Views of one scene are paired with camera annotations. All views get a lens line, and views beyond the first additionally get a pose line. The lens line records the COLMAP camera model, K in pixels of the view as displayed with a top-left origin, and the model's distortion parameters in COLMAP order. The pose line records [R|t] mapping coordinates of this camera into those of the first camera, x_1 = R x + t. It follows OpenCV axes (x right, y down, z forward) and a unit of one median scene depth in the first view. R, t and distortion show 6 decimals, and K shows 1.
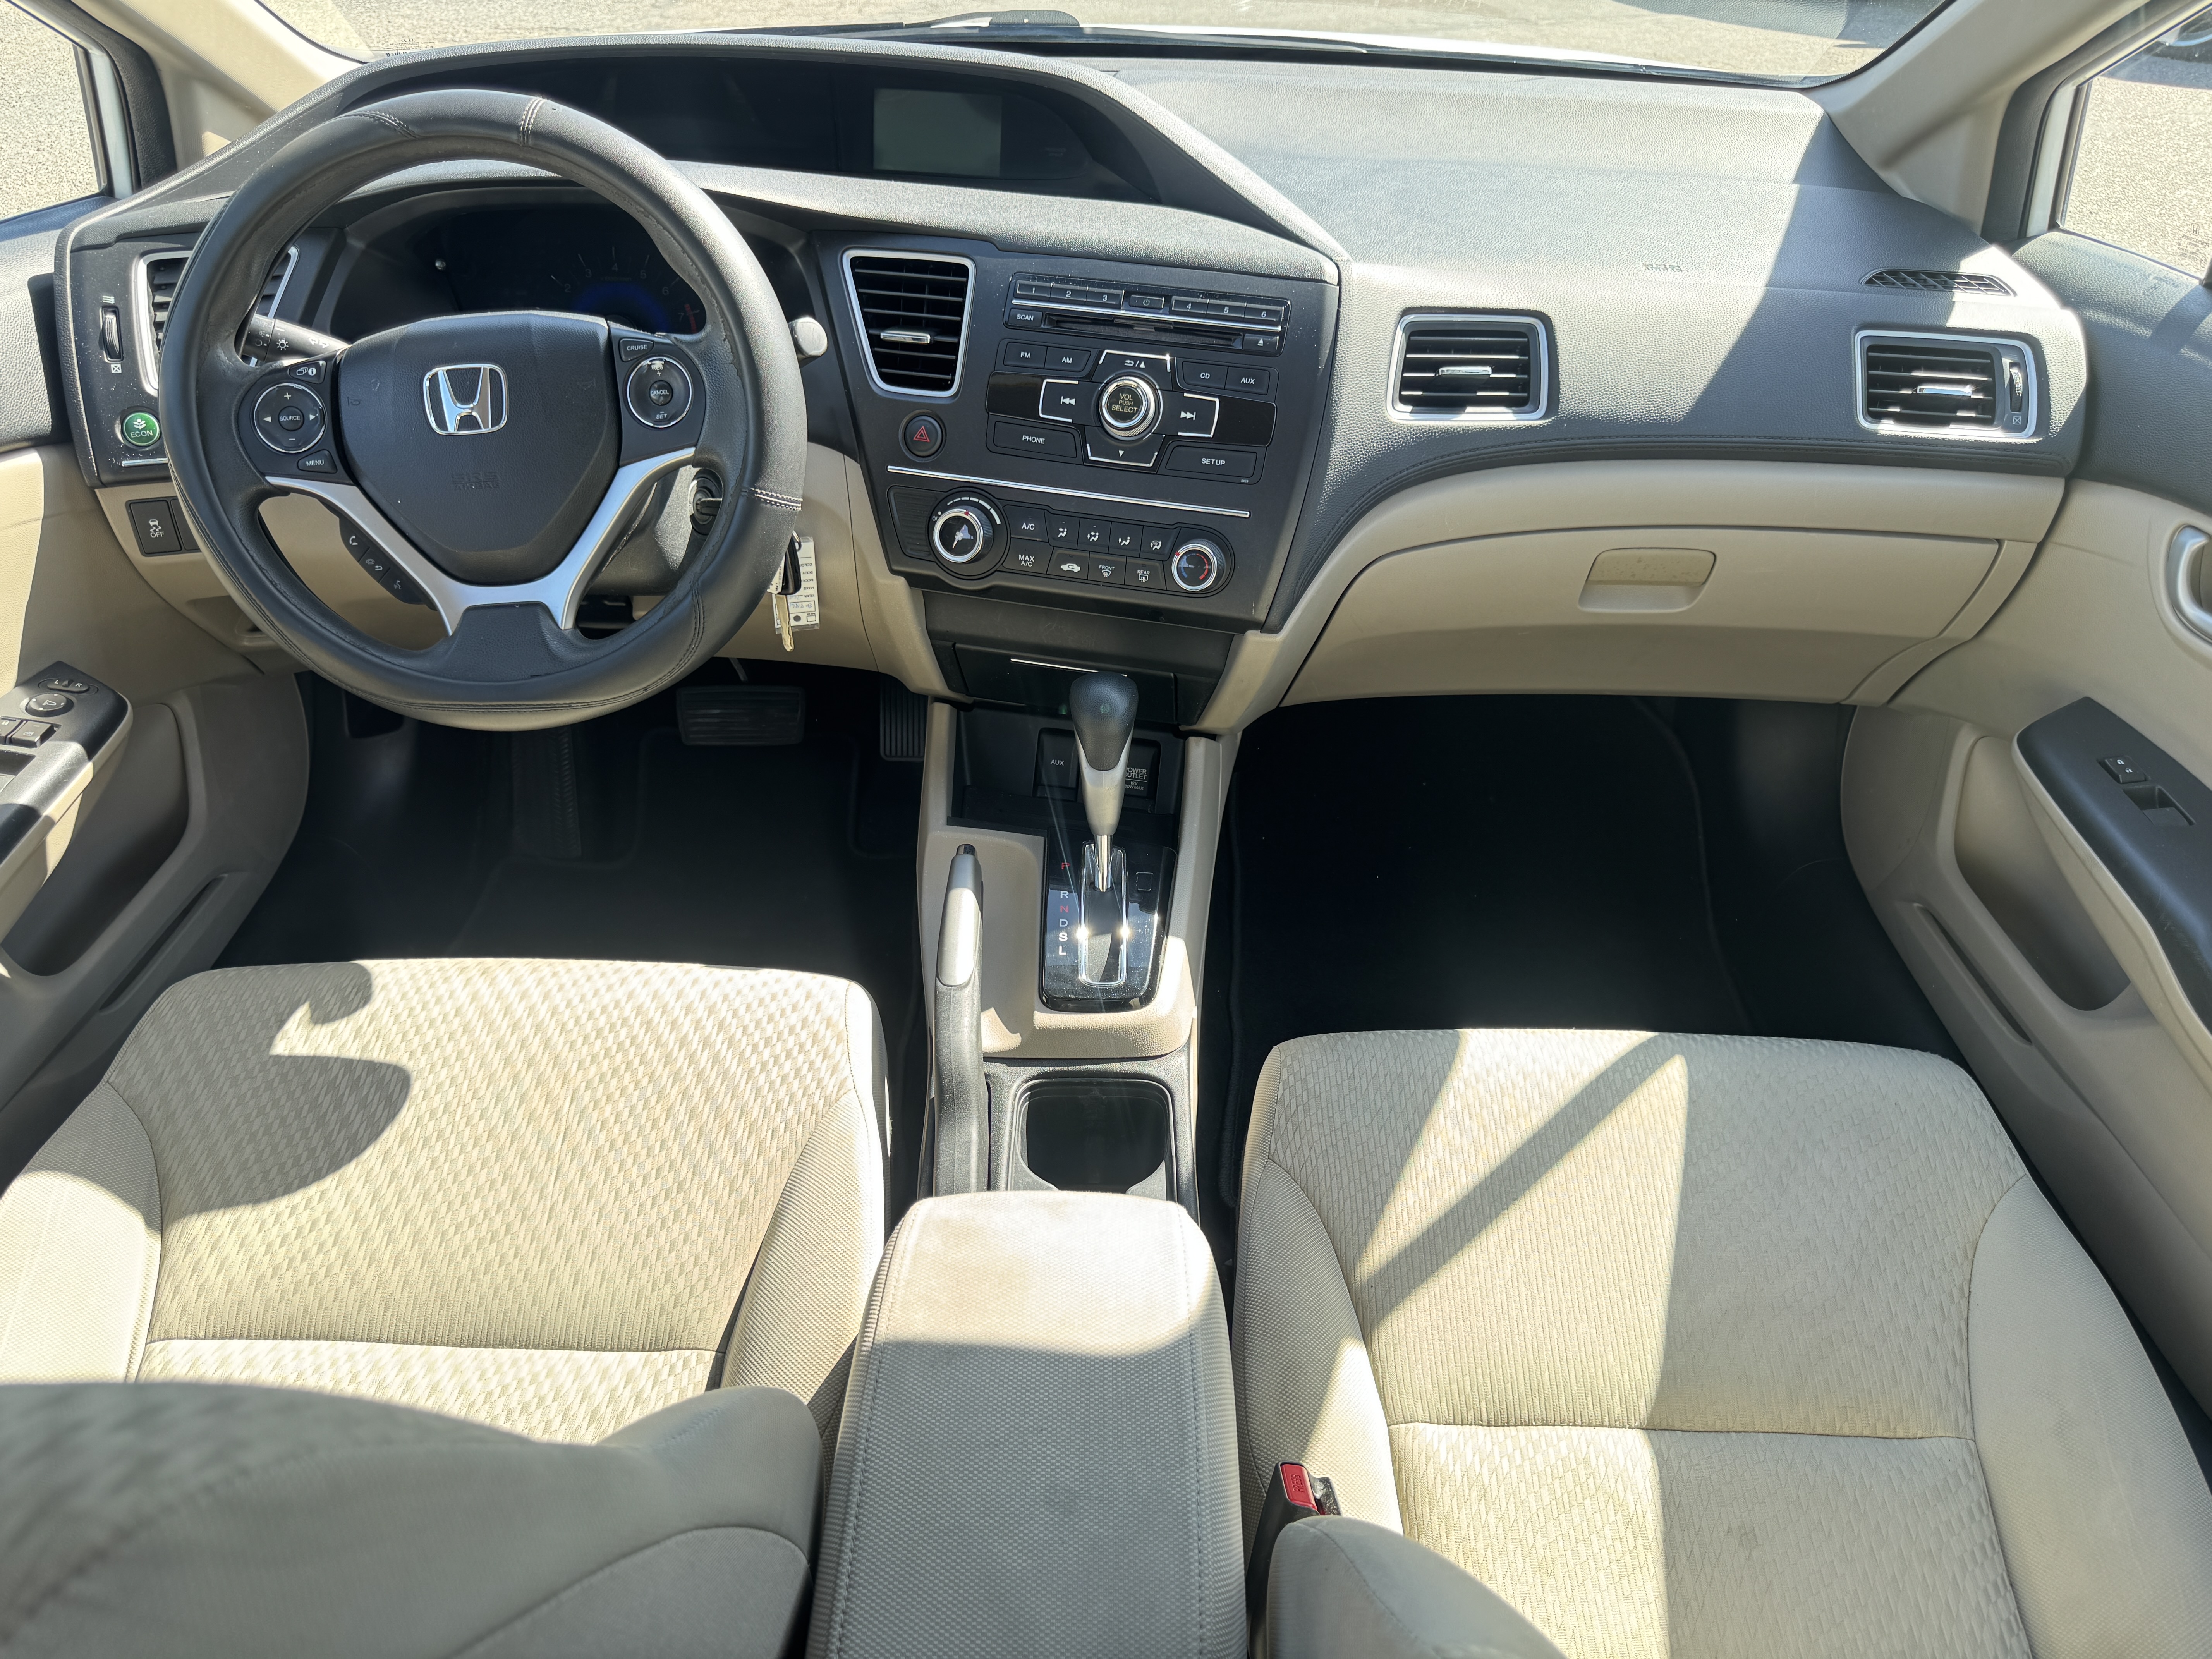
lens RADIAL K [[1544.0, 0, 1111.1], [0, 1544.0, 806.1], [0, 0, 1]] dist [0.038005, -0.051605]
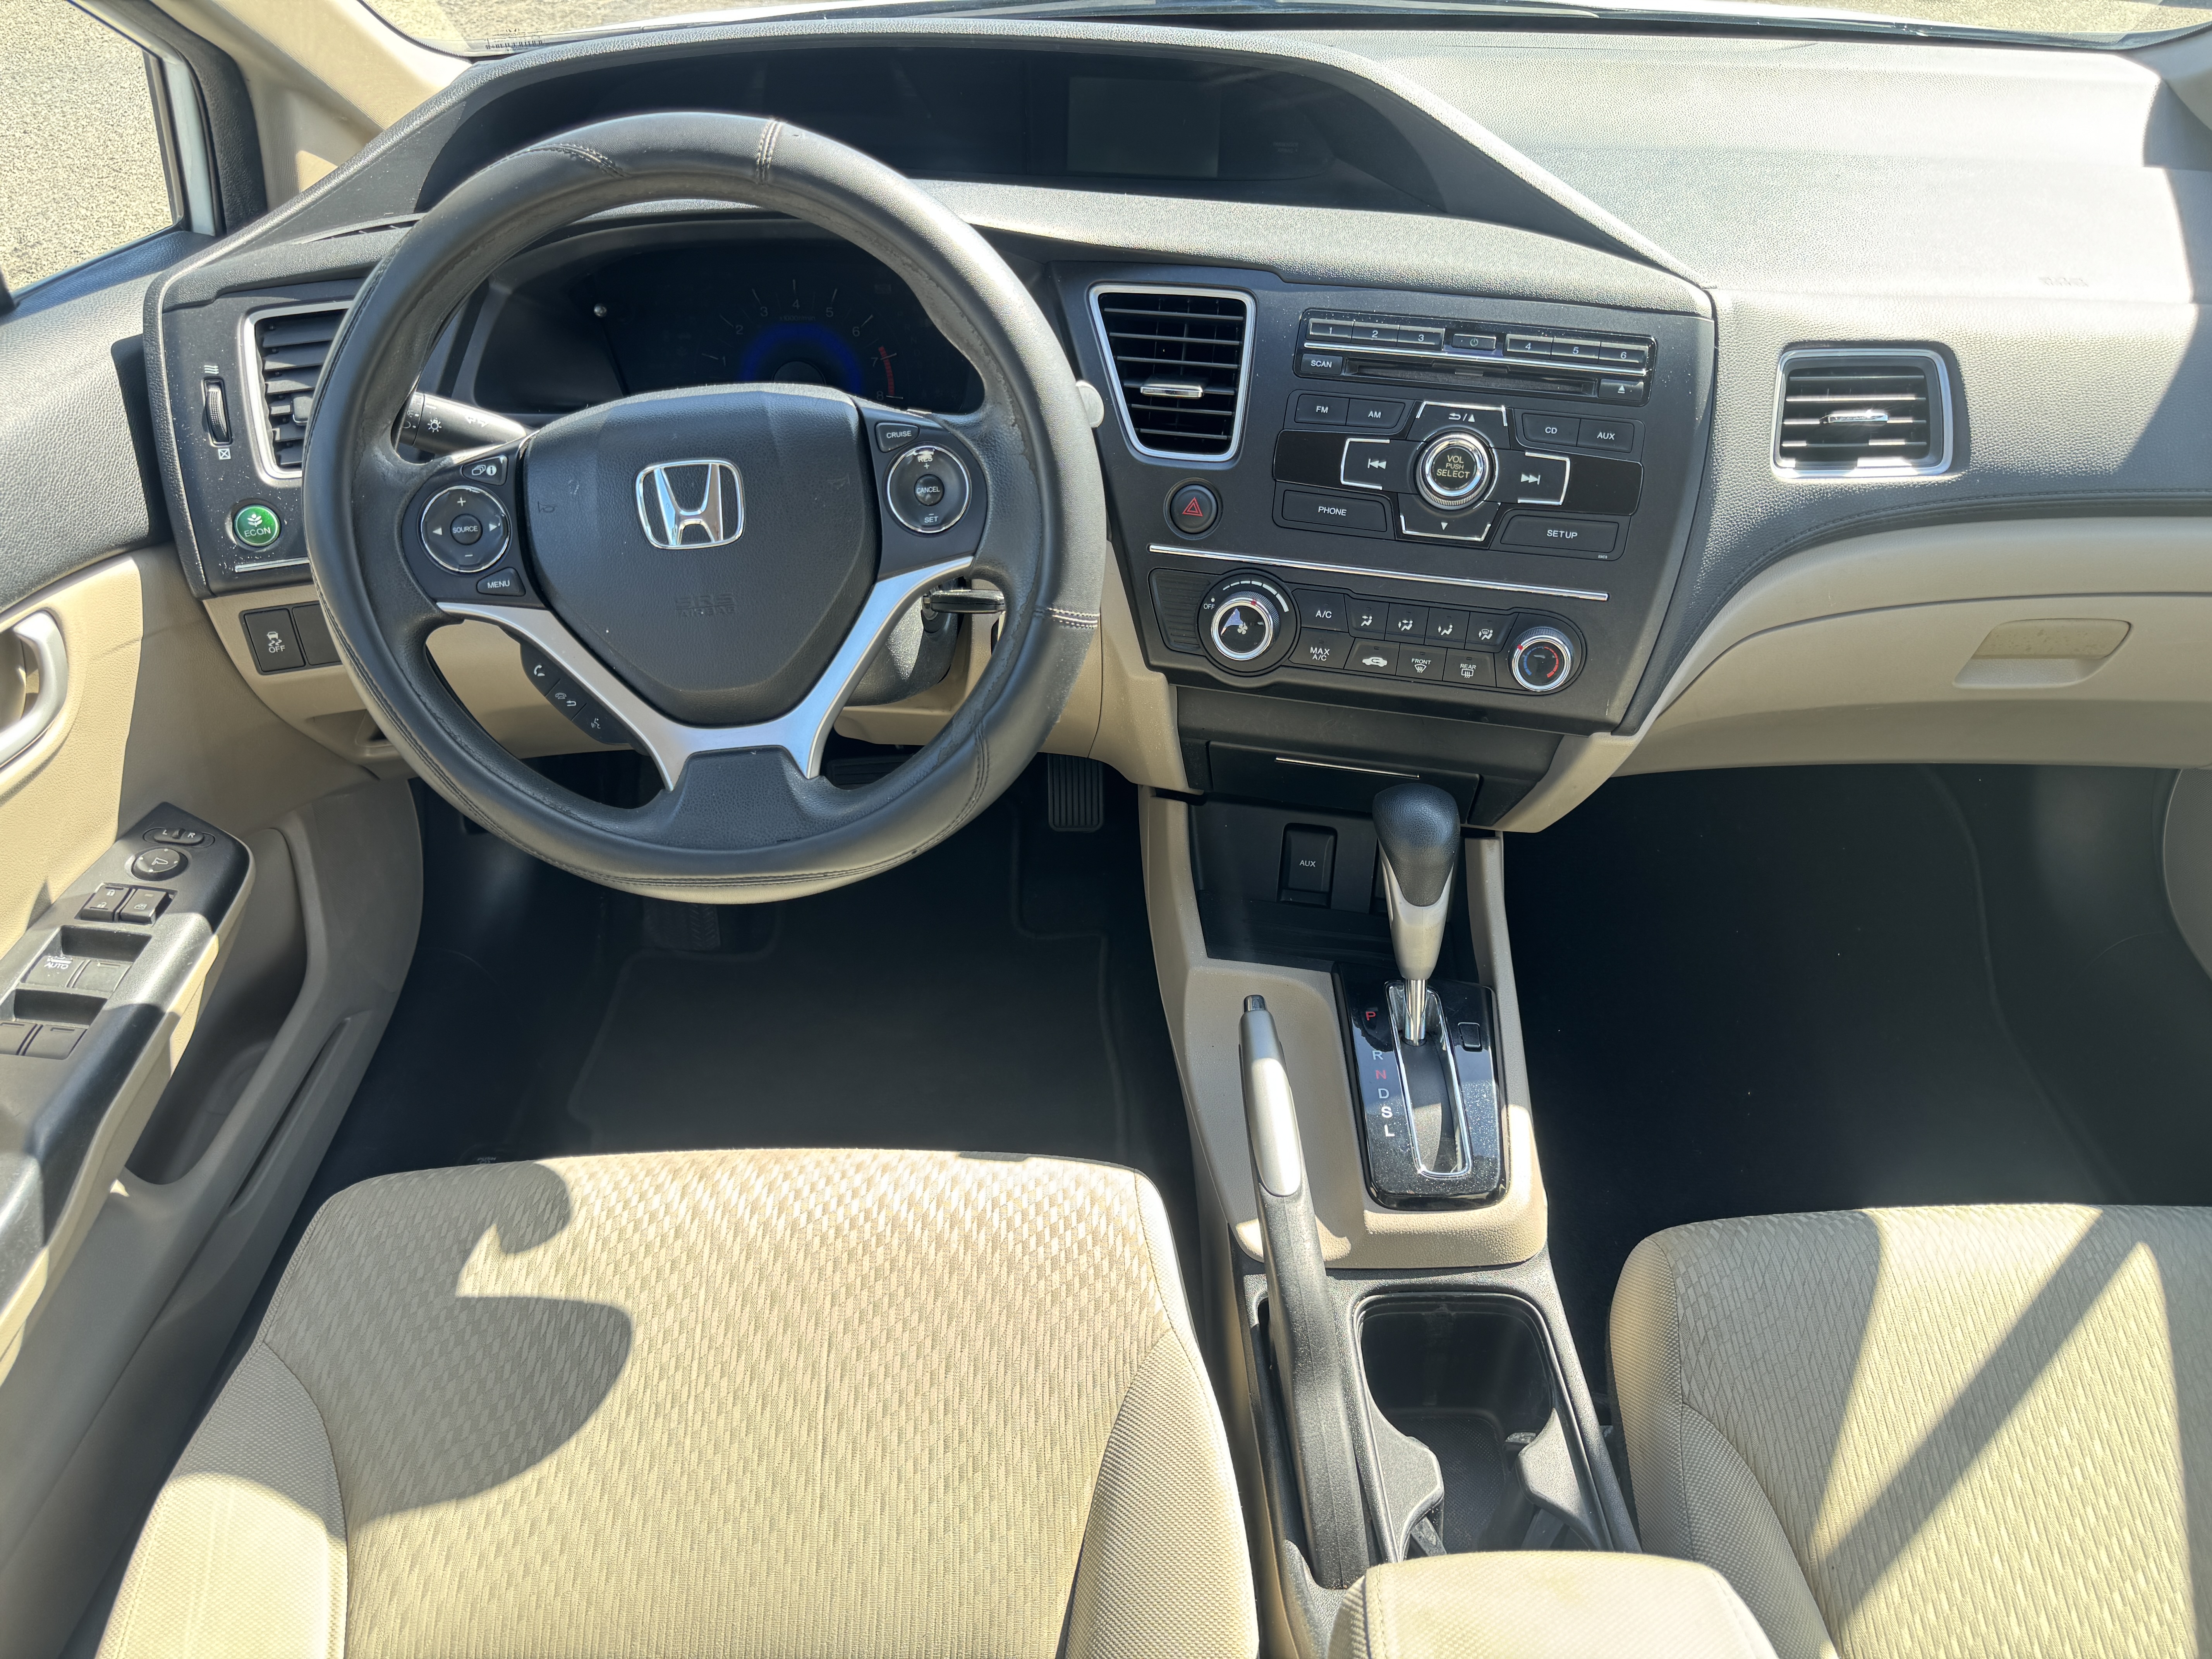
lens RADIAL K [[1537.5, 0, 1103.1], [0, 1537.5, 794.7], [0, 0, 1]] dist [0.008409, -0.008793]
pose [[0.999695, -0.024403, 0.003857, -0.185649], [0.024288, 0.999326, 0.027520, -0.114321], [-0.004526, -0.027418, 0.999614, 0.180338]]
